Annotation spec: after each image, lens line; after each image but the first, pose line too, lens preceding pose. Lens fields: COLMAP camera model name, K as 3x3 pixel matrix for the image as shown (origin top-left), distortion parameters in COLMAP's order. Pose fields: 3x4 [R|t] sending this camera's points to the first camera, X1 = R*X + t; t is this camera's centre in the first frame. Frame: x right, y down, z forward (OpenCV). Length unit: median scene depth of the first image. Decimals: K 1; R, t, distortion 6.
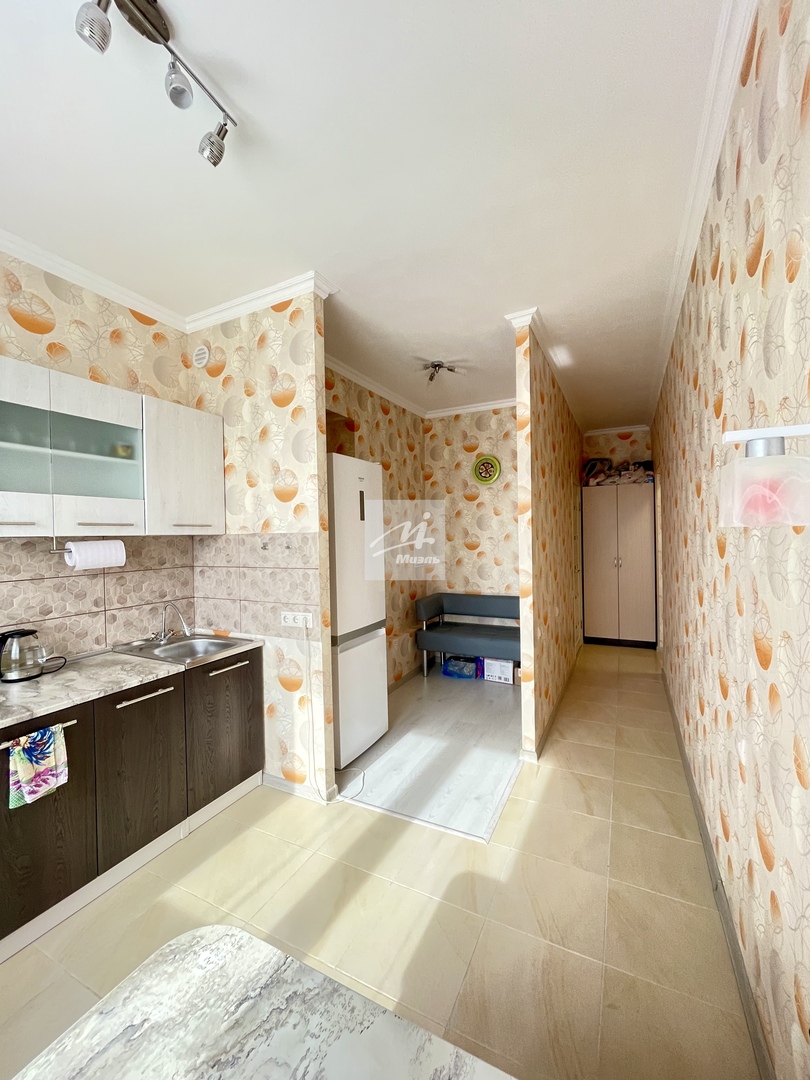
lens RADIAL K [[437.7, 0, 405.0], [0, 437.7, 540.0], [0, 0, 1]] dist [-0.000978, -0.000628]
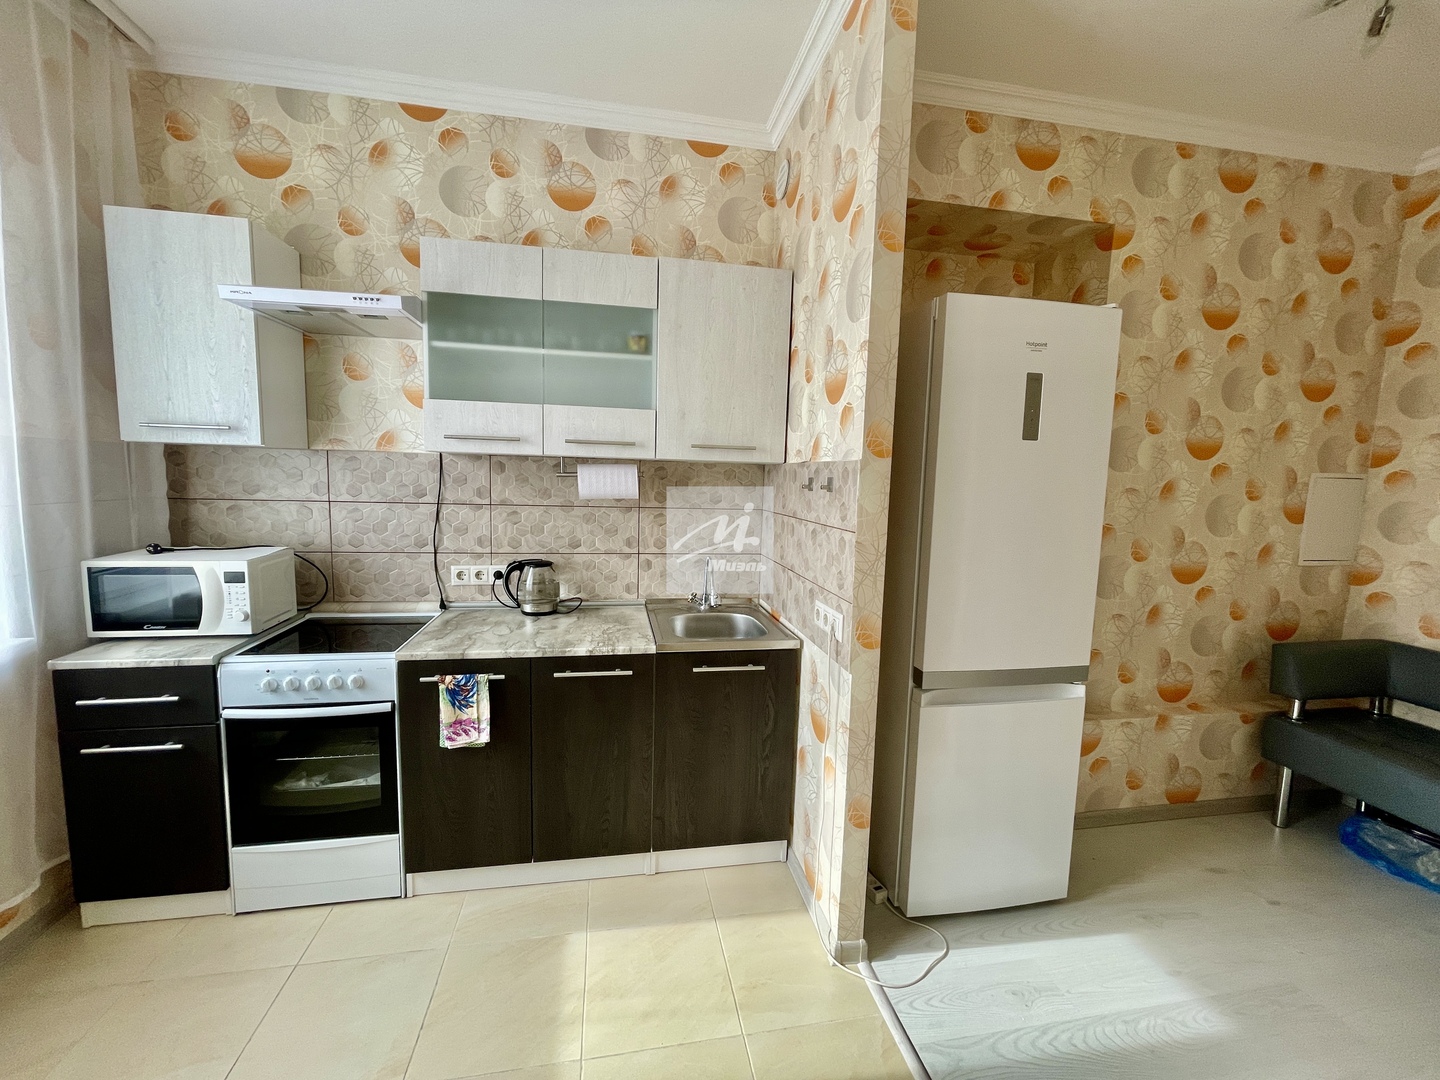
lens RADIAL K [[583.6, 0, 720.0], [0, 583.6, 540.0], [0, 0, 1]] dist [-0.000978, -0.000628]
pose [[0.606278, 0.123605, -0.785588, 0.172689], [-0.049261, 0.991787, 0.118031, 0.001848], [0.793726, -0.032861, 0.607388, 0.334151]]
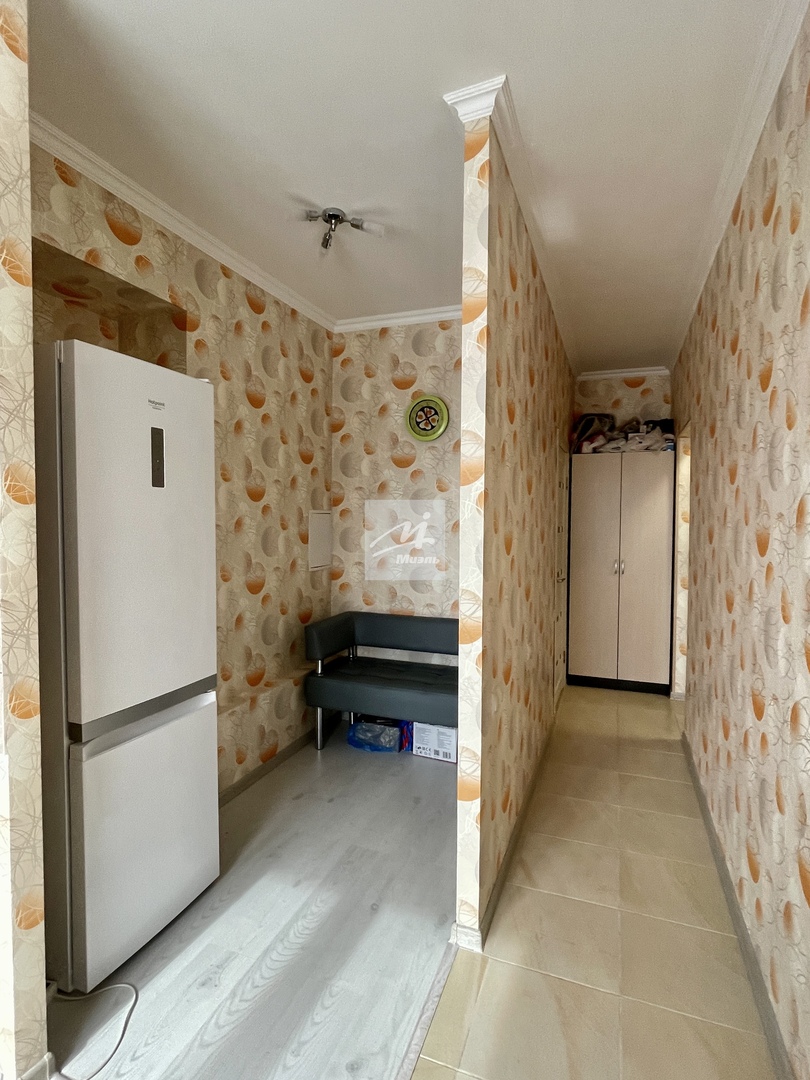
lens RADIAL K [[556.8, 0, 405.0], [0, 556.8, 540.0], [0, 0, 1]] dist [0.000507, -0.000928]
pose [[0.994314, 0.022030, 0.104187, 0.106769], [-0.024593, 0.999424, 0.023375, -0.004807], [-0.103612, -0.025805, 0.994283, 0.291015]]
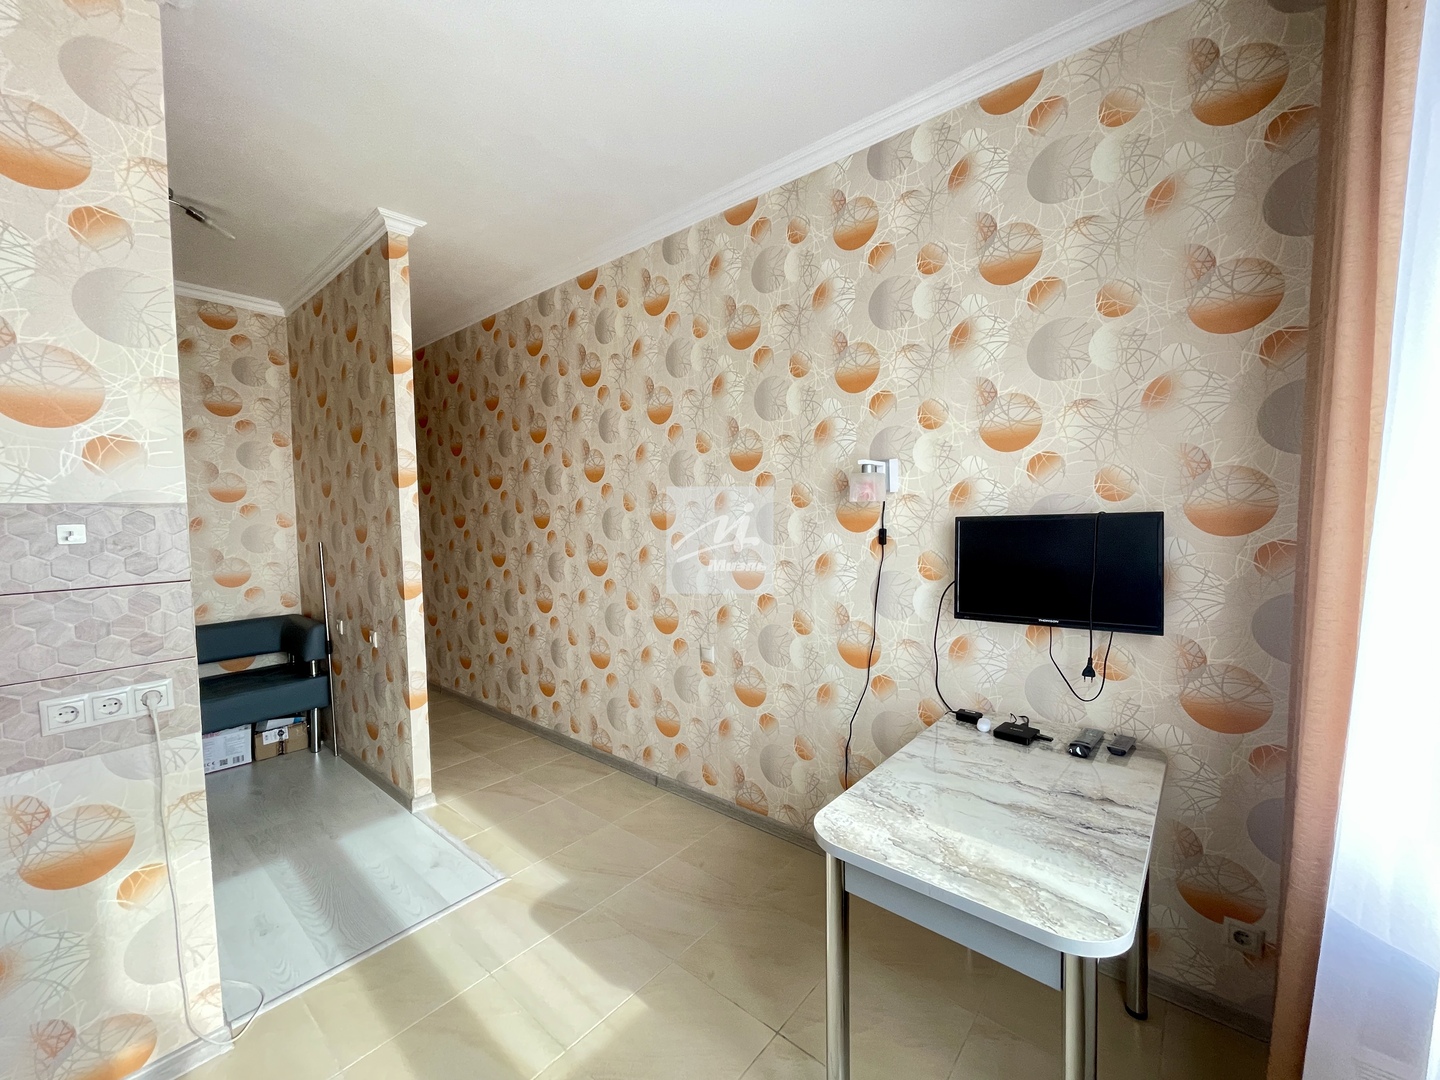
lens RADIAL K [[583.6, 0, 720.0], [0, 583.6, 540.0], [0, 0, 1]] dist [-0.000978, -0.000628]
pose [[0.236989, -0.034265, 0.970908, -0.485214], [0.023606, 0.999286, 0.029504, 0.011655], [-0.971225, 0.015927, 0.237629, 0.204982]]
